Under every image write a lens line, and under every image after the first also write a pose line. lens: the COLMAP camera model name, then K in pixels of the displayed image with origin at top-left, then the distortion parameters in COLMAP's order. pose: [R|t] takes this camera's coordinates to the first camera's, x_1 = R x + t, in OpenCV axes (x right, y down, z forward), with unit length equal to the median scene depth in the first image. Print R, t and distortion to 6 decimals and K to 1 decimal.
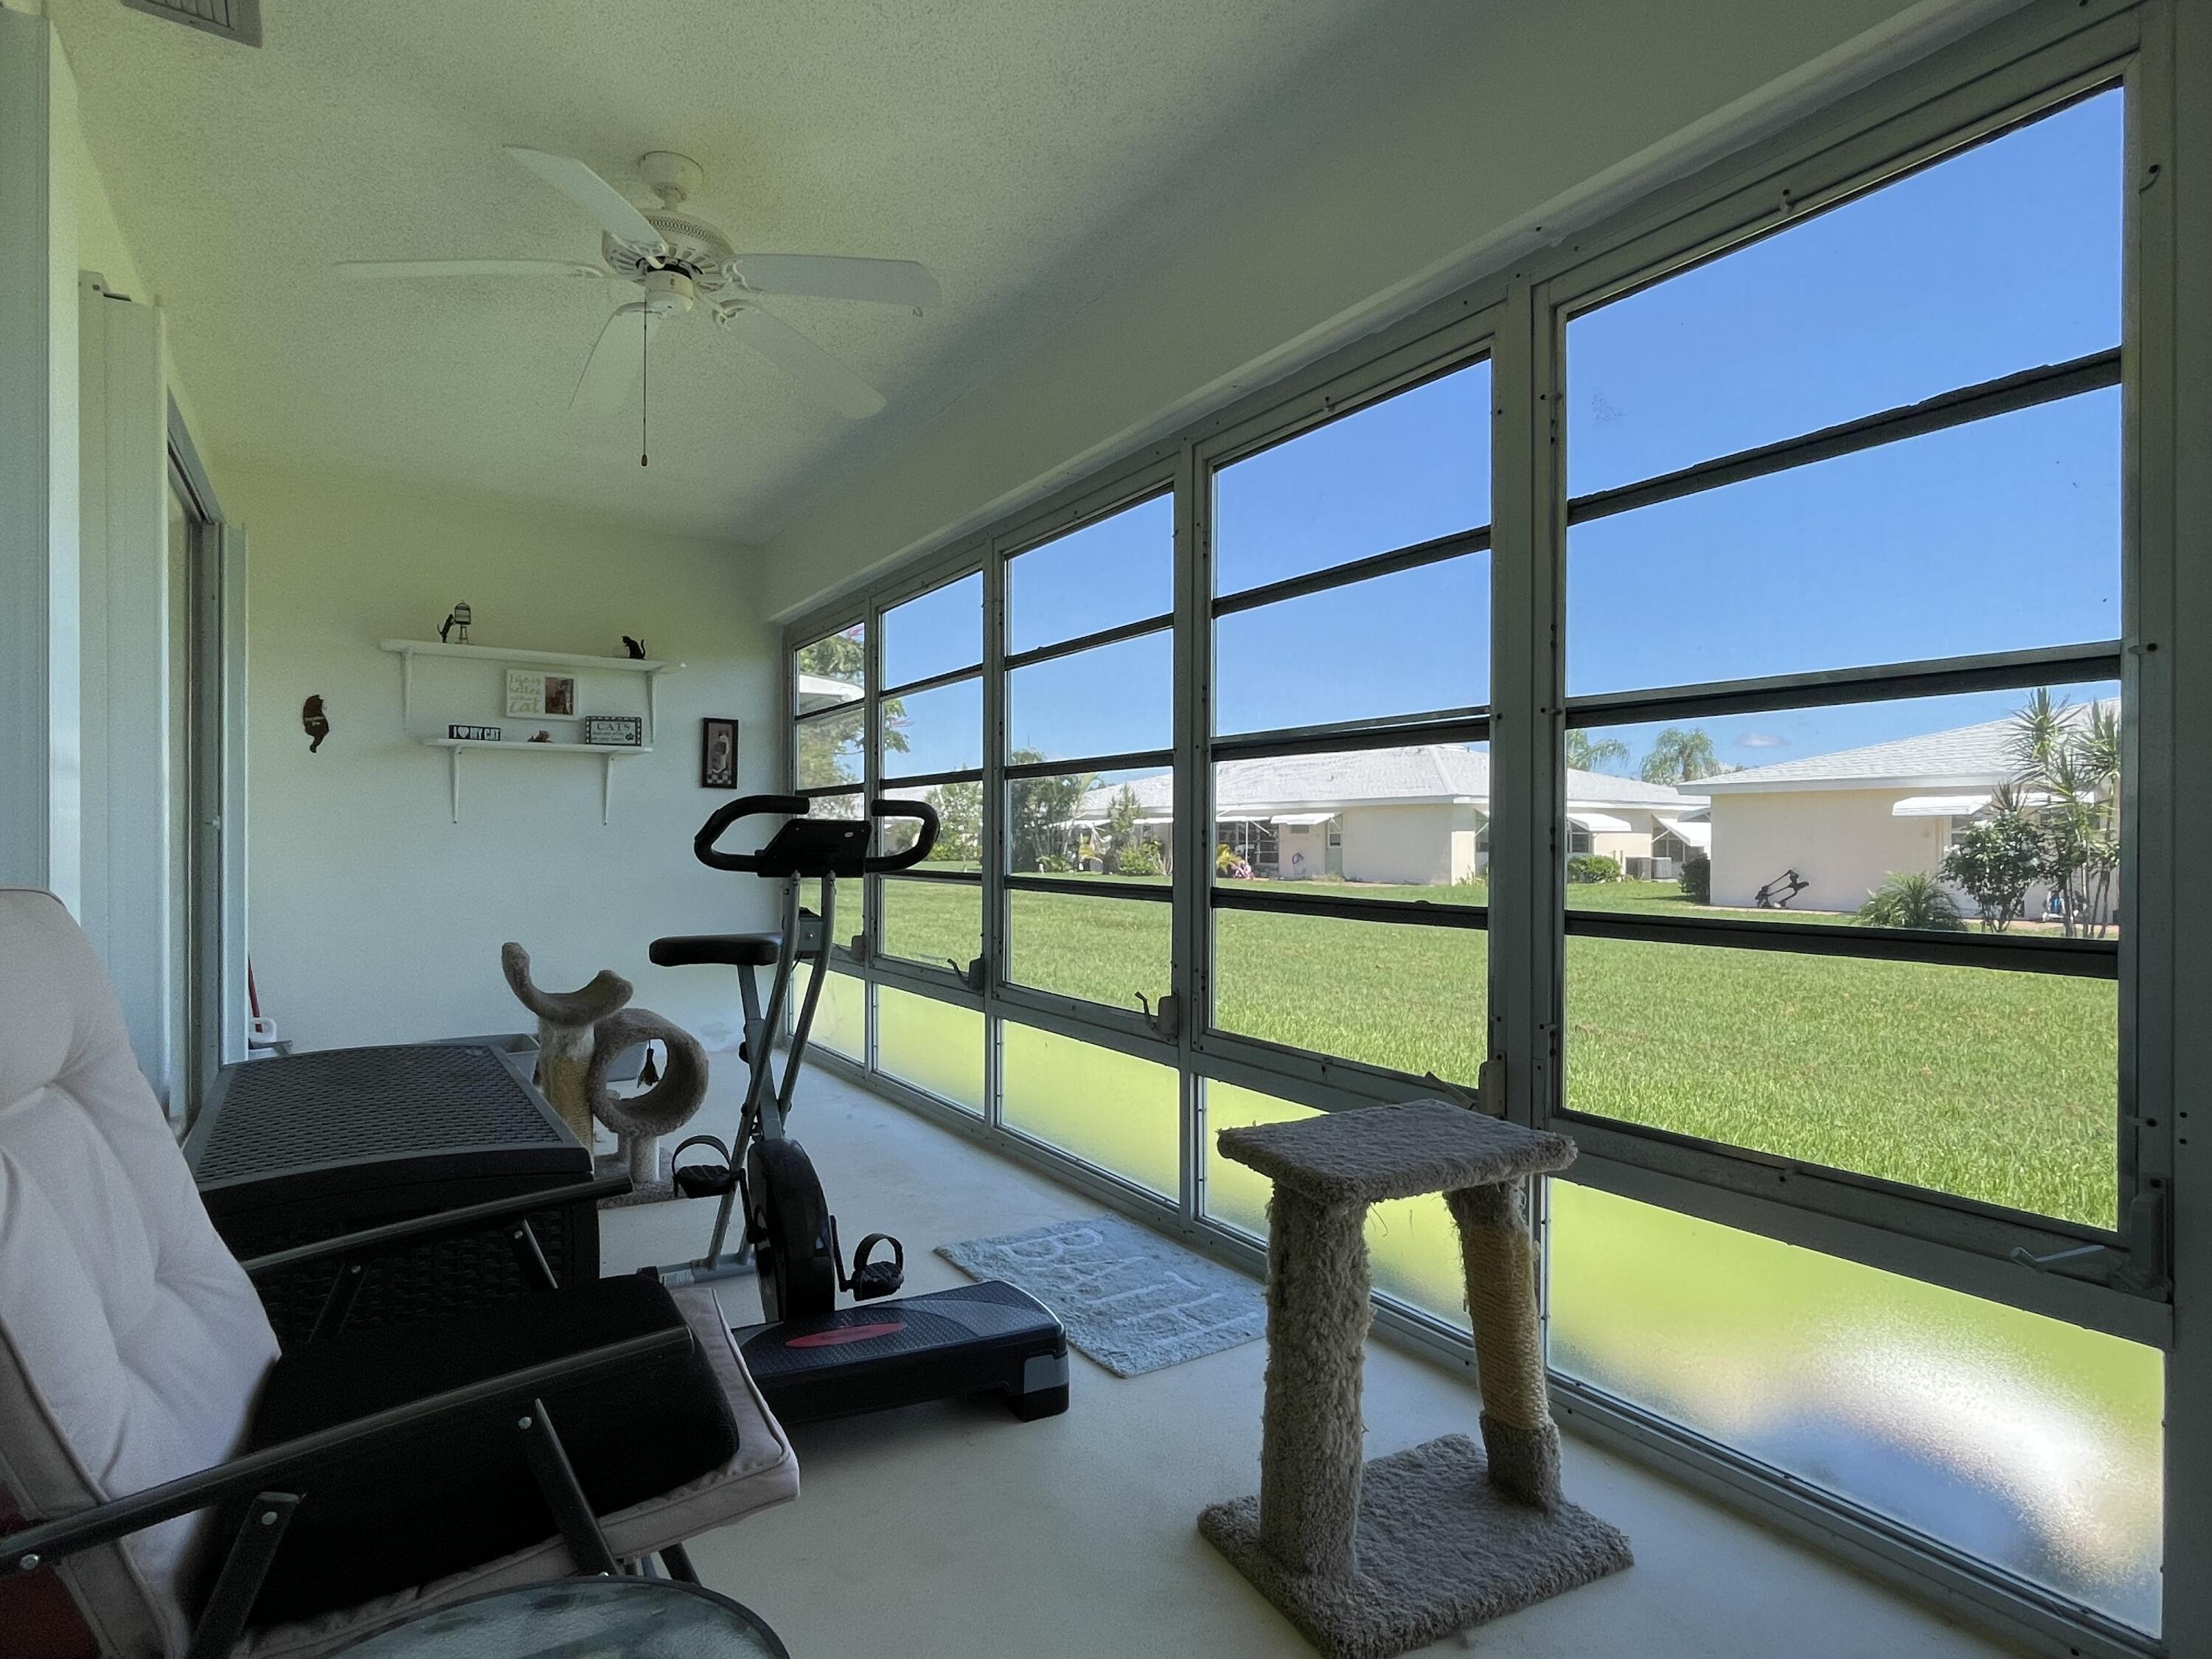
lens RADIAL K [[1166.0, 0, 1111.1], [0, 1166.0, 842.2], [0, 0, 1]] dist [-0.003203, -0.001153]
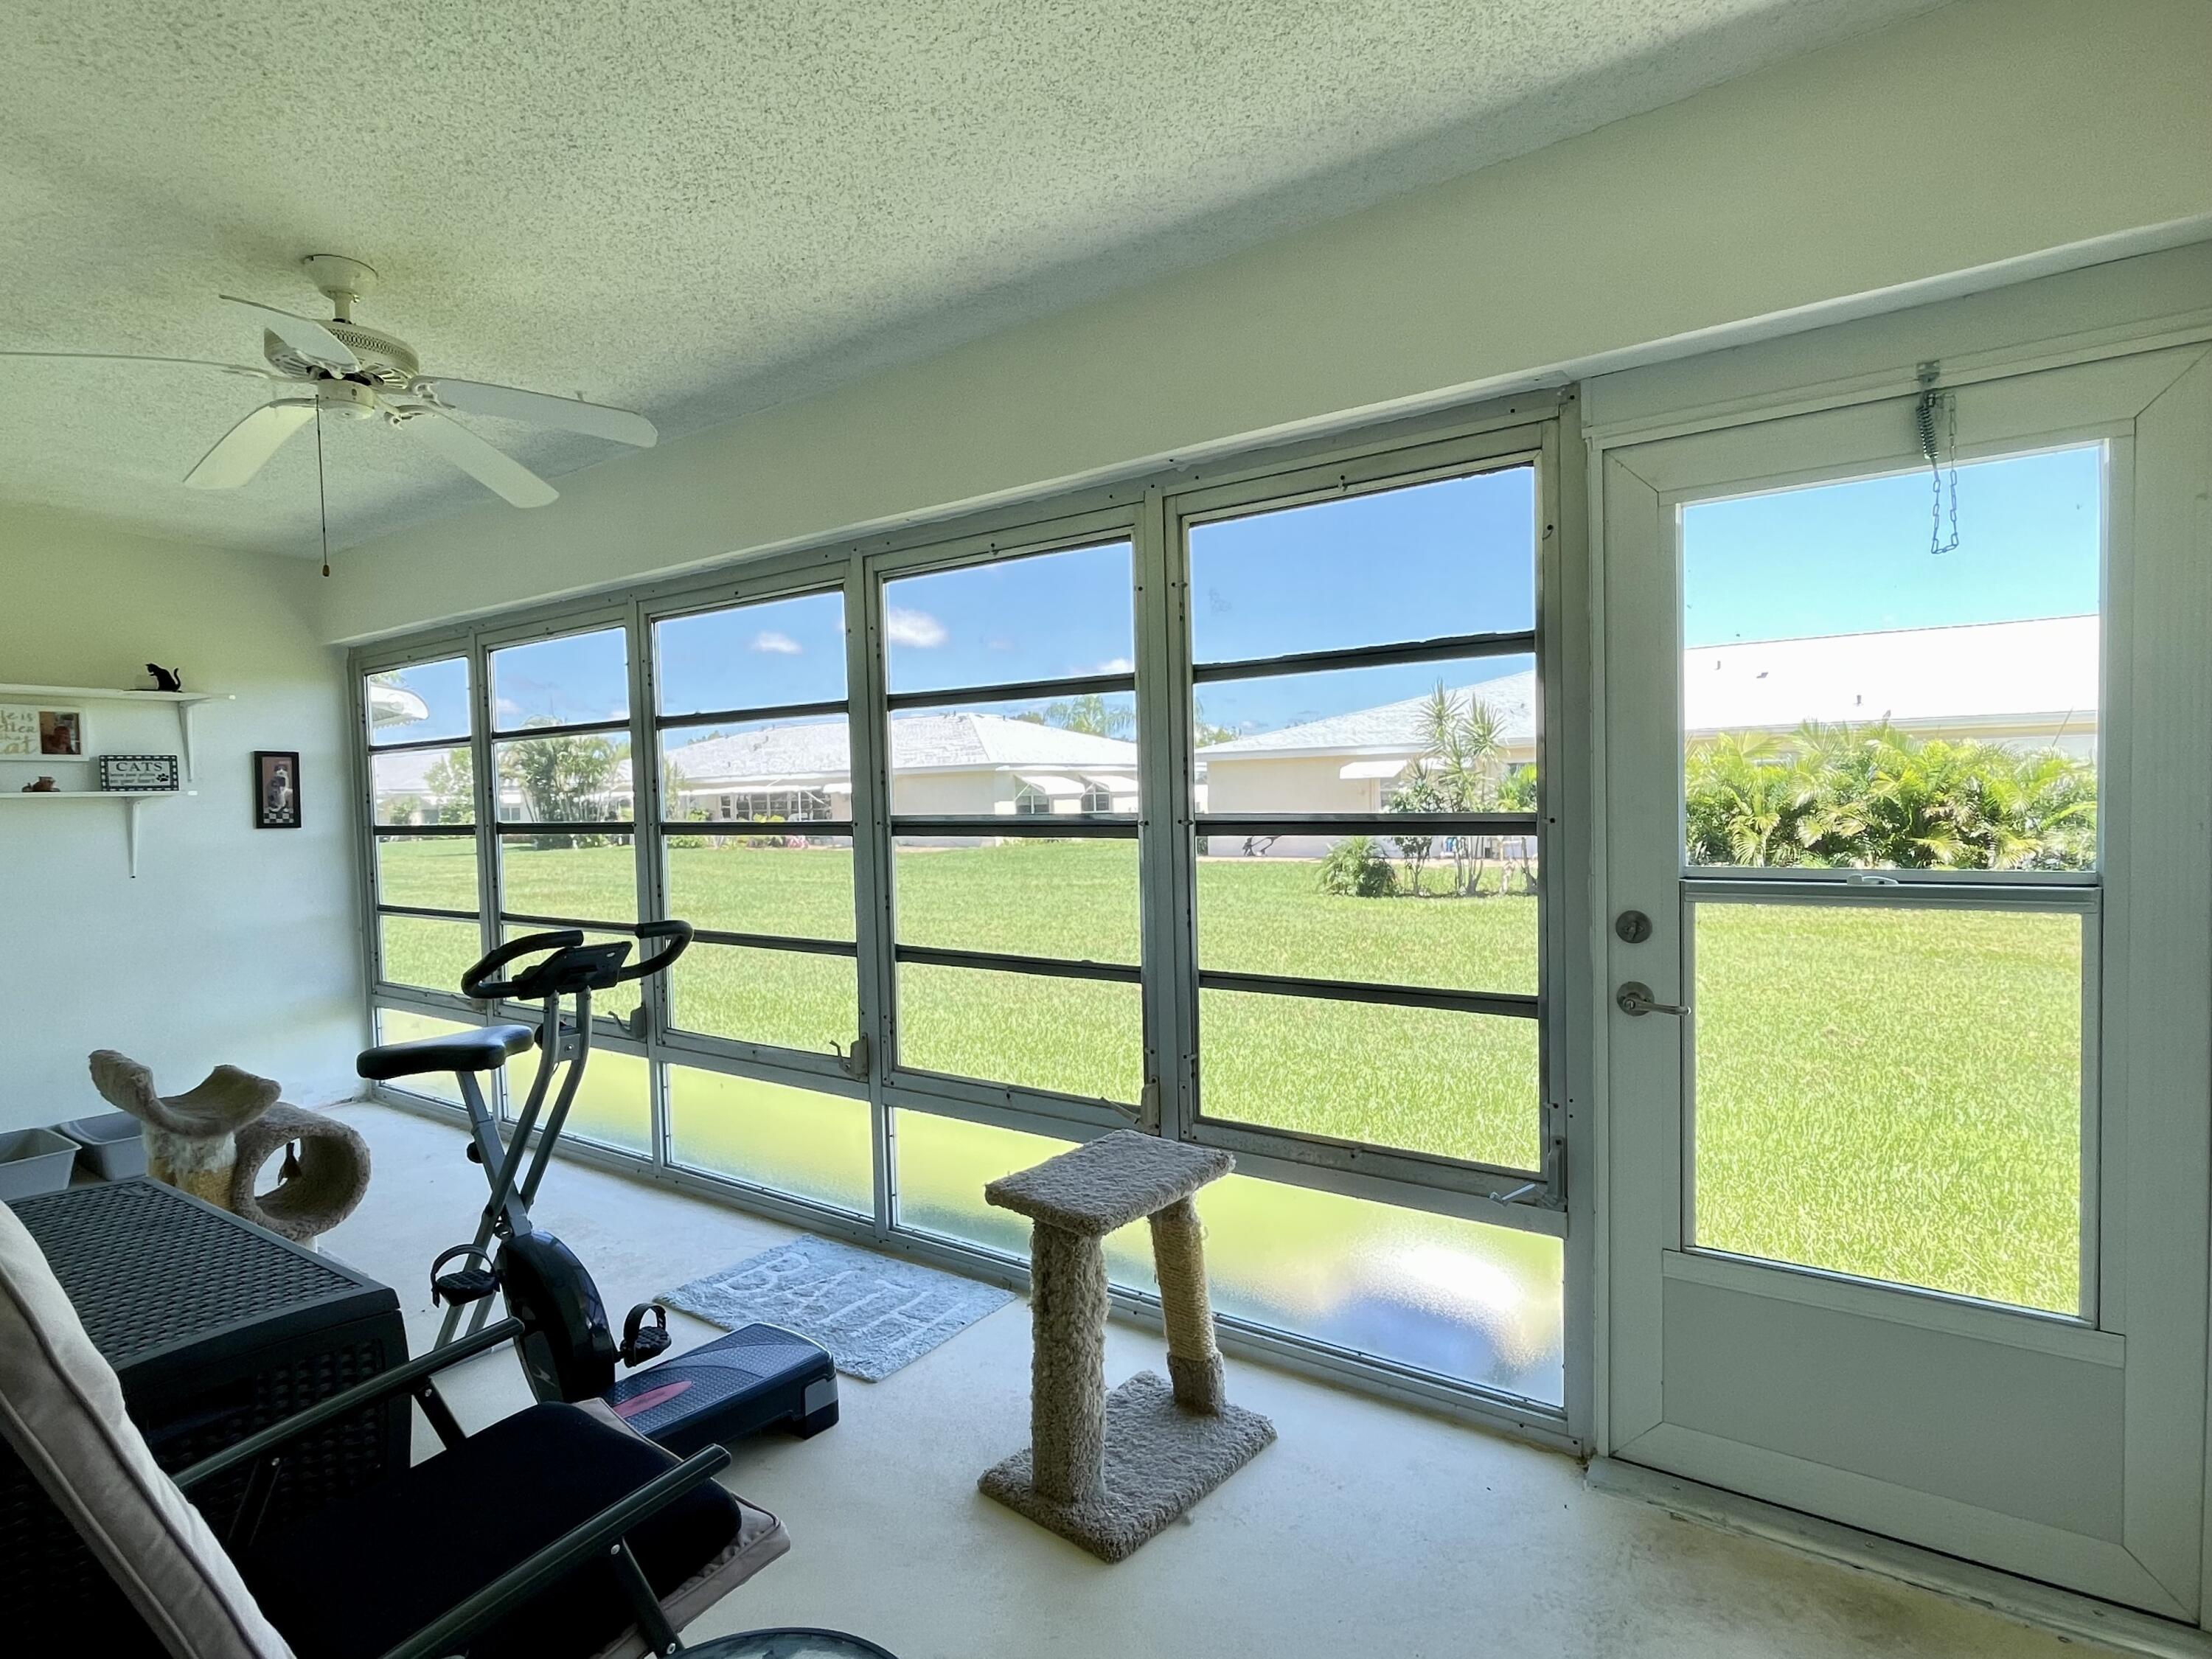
lens RADIAL K [[1133.8, 0, 1100.0], [0, 1133.8, 832.2], [0, 0, 1]] dist [-0.000411, 0.000645]
pose [[0.924540, -0.040343, 0.378942, -0.180832], [0.028055, 0.998888, 0.037896, -0.134759], [-0.380050, -0.024405, 0.924644, -0.144267]]
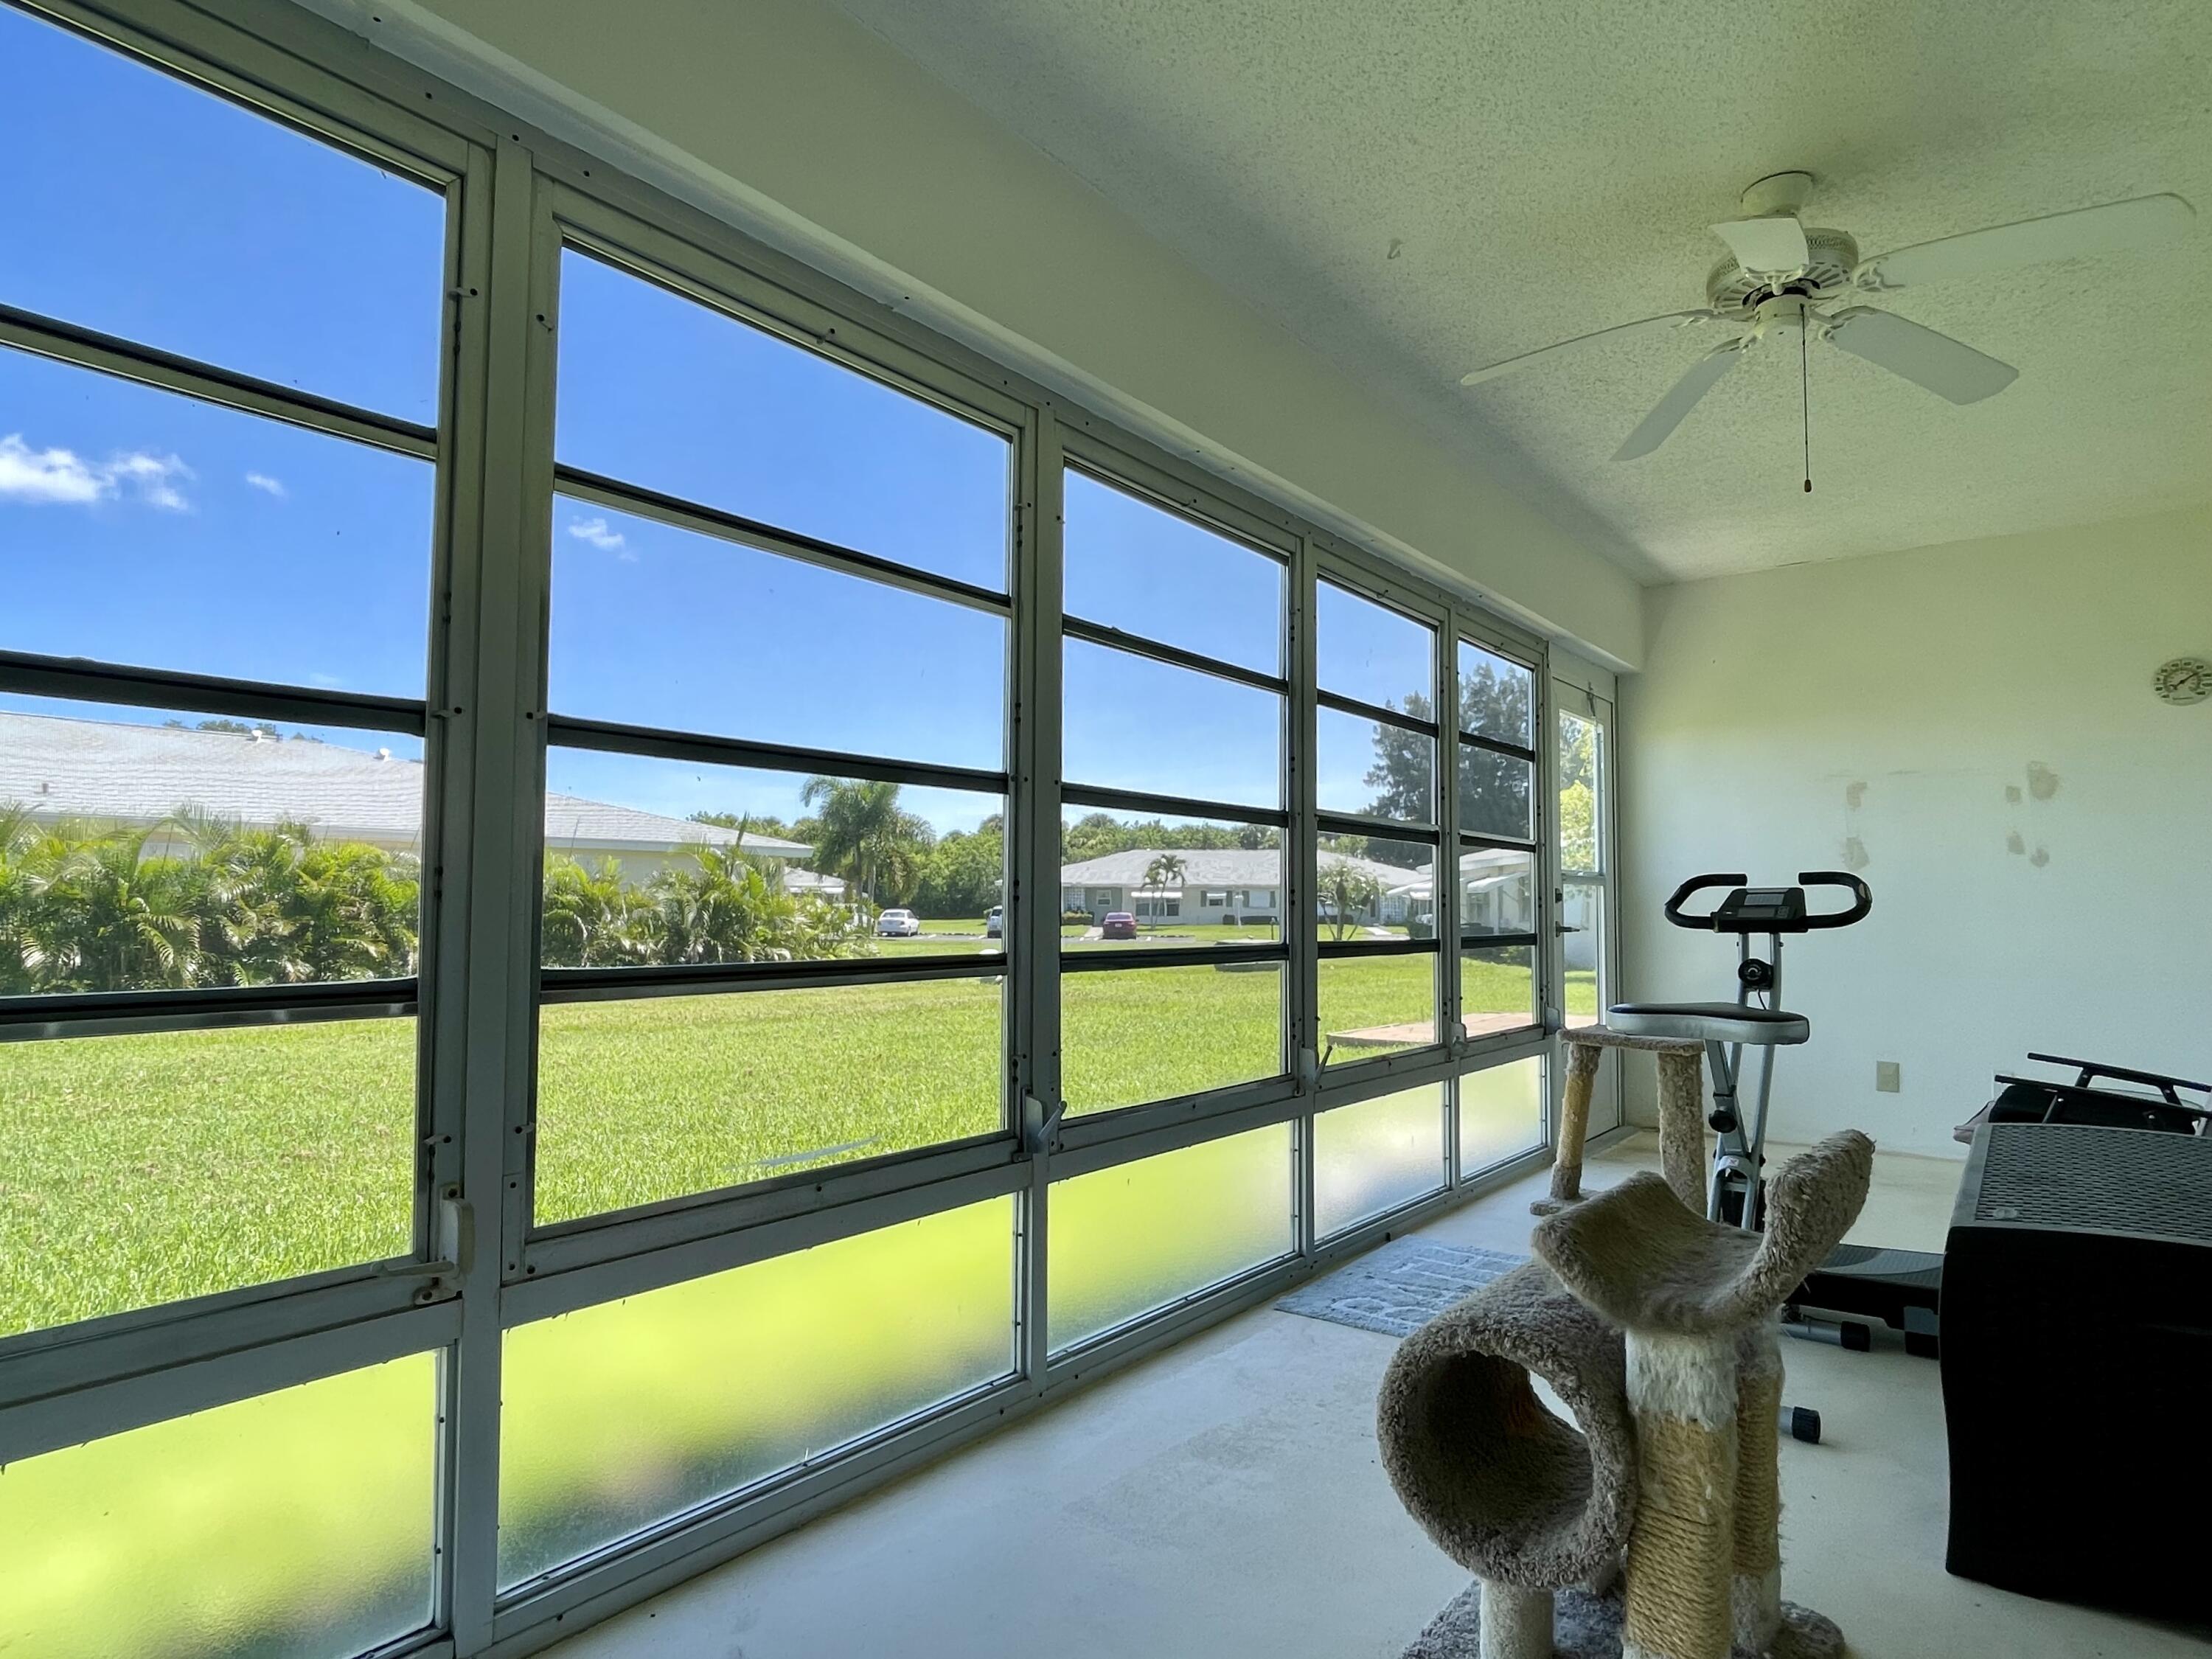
lens RADIAL K [[1136.7, 0, 1260.2], [0, 1136.7, 844.3], [0, 0, 1]] dist [-0.001411, -0.000336]
pose [[-0.360575, 0.040914, 0.931832, -1.112221], [-0.010429, 0.998798, -0.047890, -0.003877], [-0.932672, -0.026986, -0.359715, 1.754980]]
